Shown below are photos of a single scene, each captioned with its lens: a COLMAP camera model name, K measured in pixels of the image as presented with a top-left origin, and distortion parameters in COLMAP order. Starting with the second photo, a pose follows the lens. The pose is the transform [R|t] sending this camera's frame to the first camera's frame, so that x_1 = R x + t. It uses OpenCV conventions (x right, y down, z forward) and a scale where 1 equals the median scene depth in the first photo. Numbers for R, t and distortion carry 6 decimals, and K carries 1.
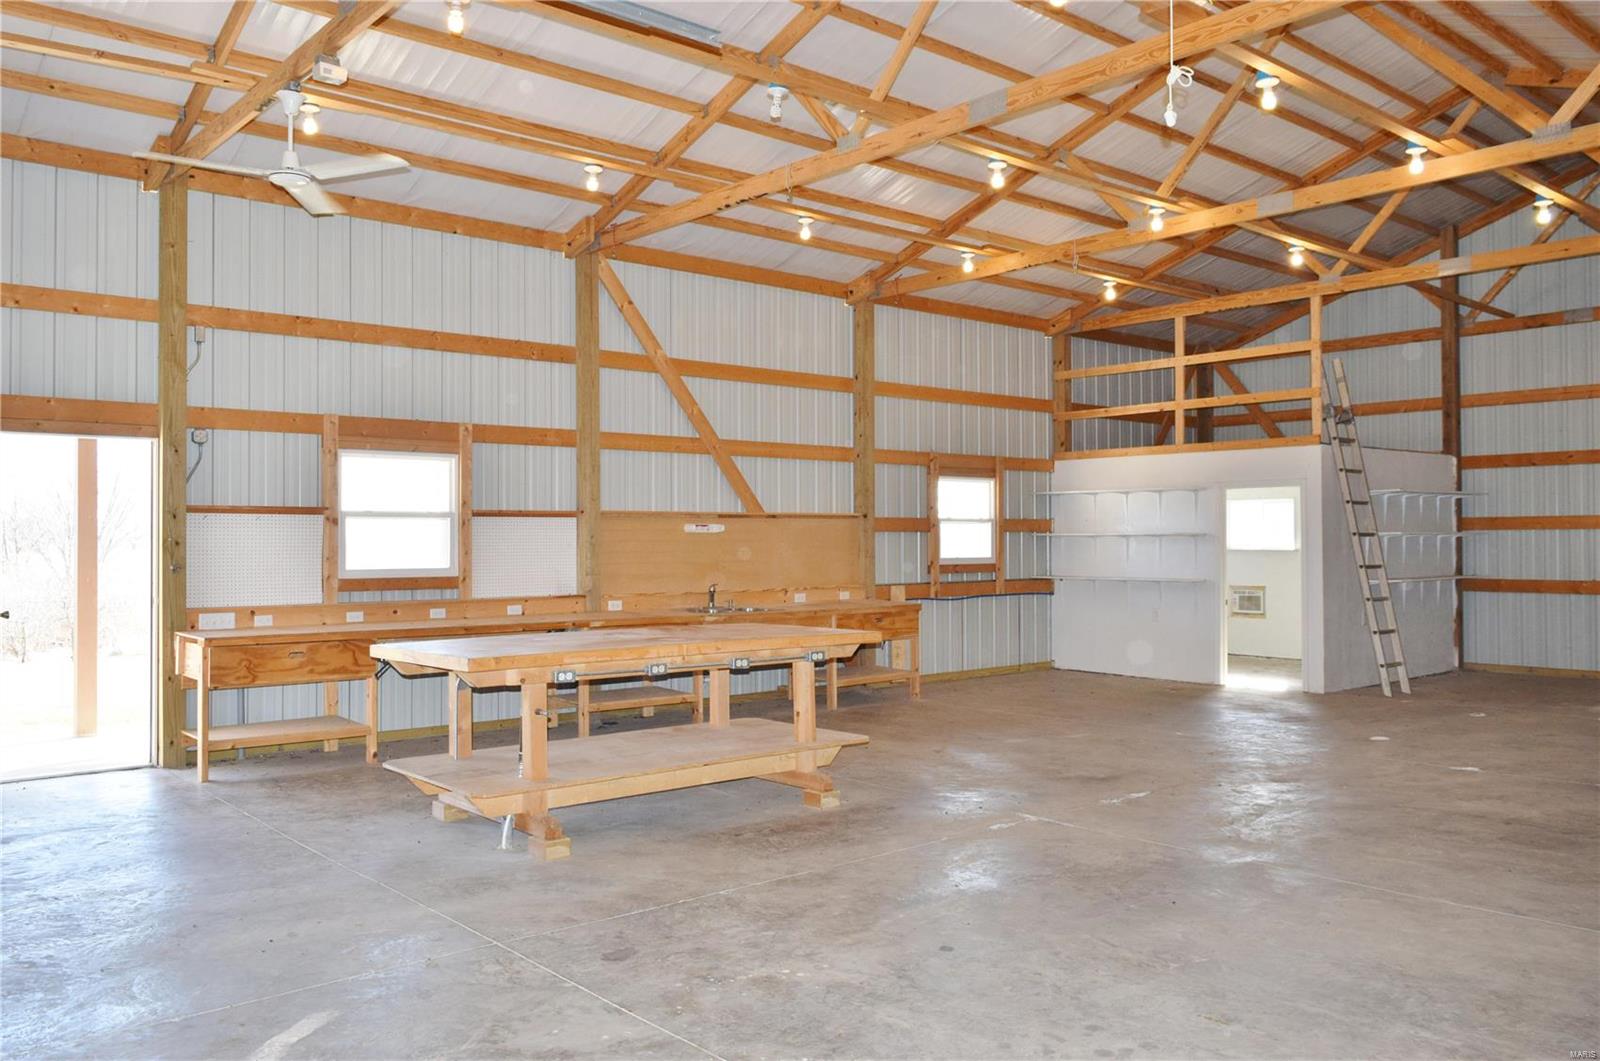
lens RADIAL K [[1243.1, 0, 800.0], [0, 1243.1, 530.5], [0, 0, 1]] dist [-0.012869, -0.003063]
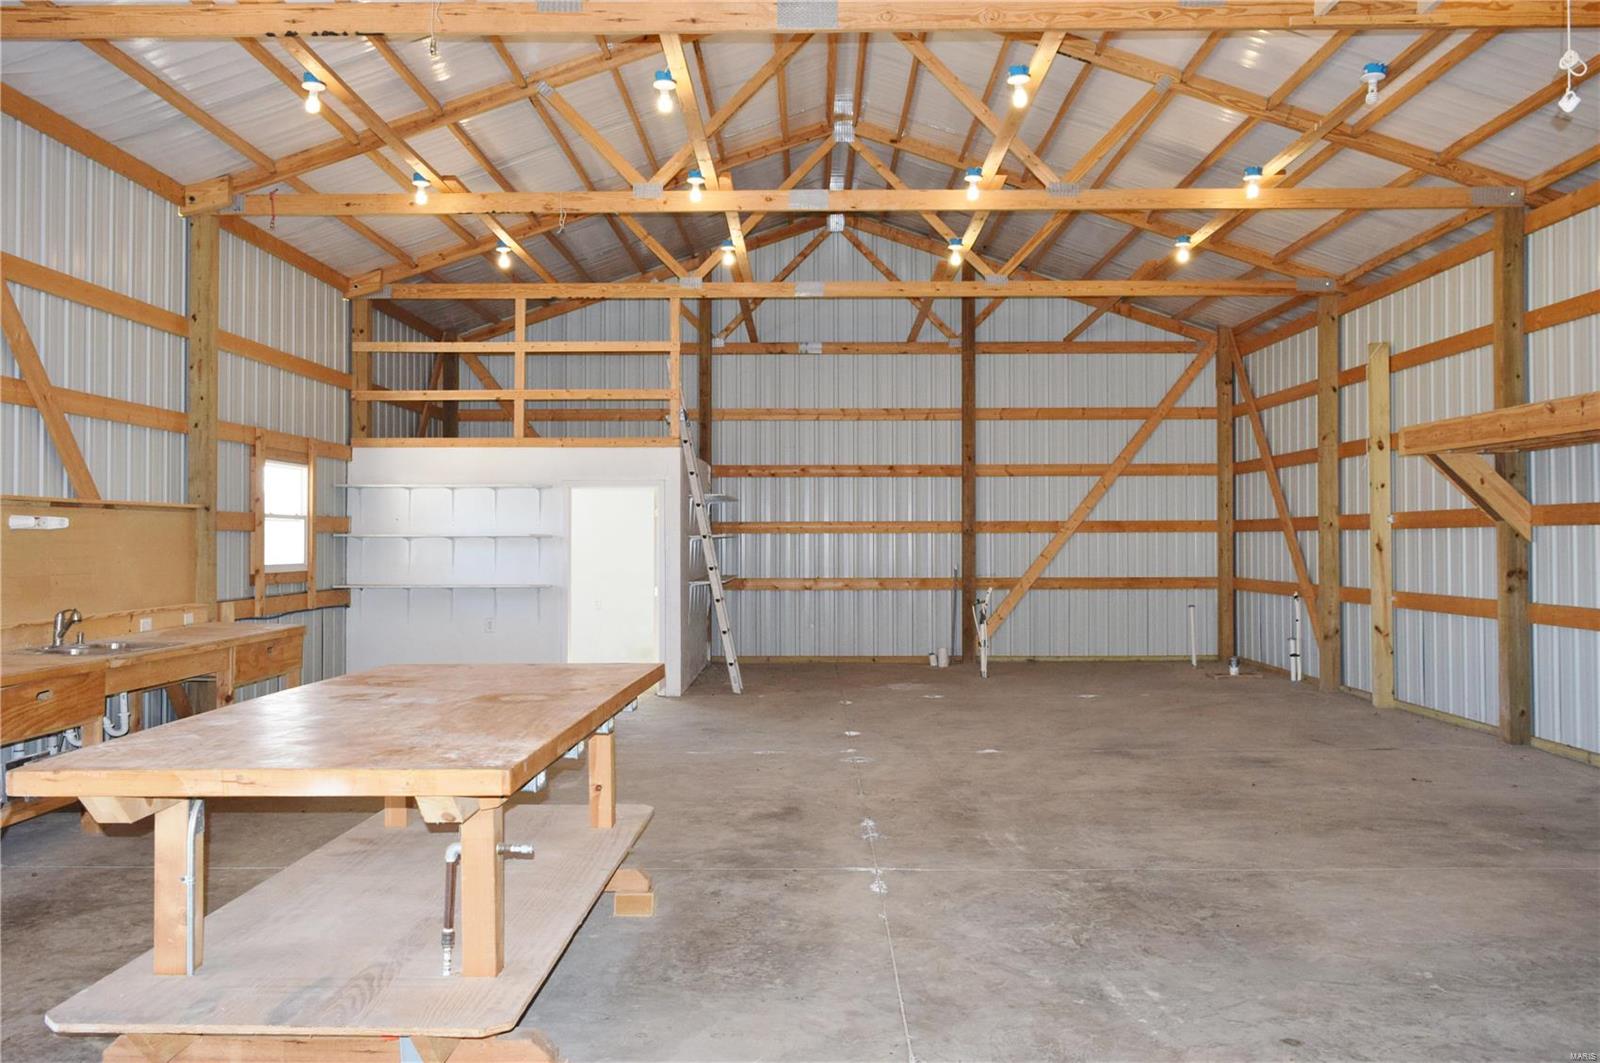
lens RADIAL K [[1243.1, 0, 800.0], [0, 1243.1, 531.5], [0, 0, 1]] dist [-0.012869, -0.003063]
pose [[0.673341, 0.007283, 0.739296, -0.244185], [-0.005242, 0.999973, -0.005077, 0.003549], [-0.739313, -0.000457, 0.673362, 0.243830]]
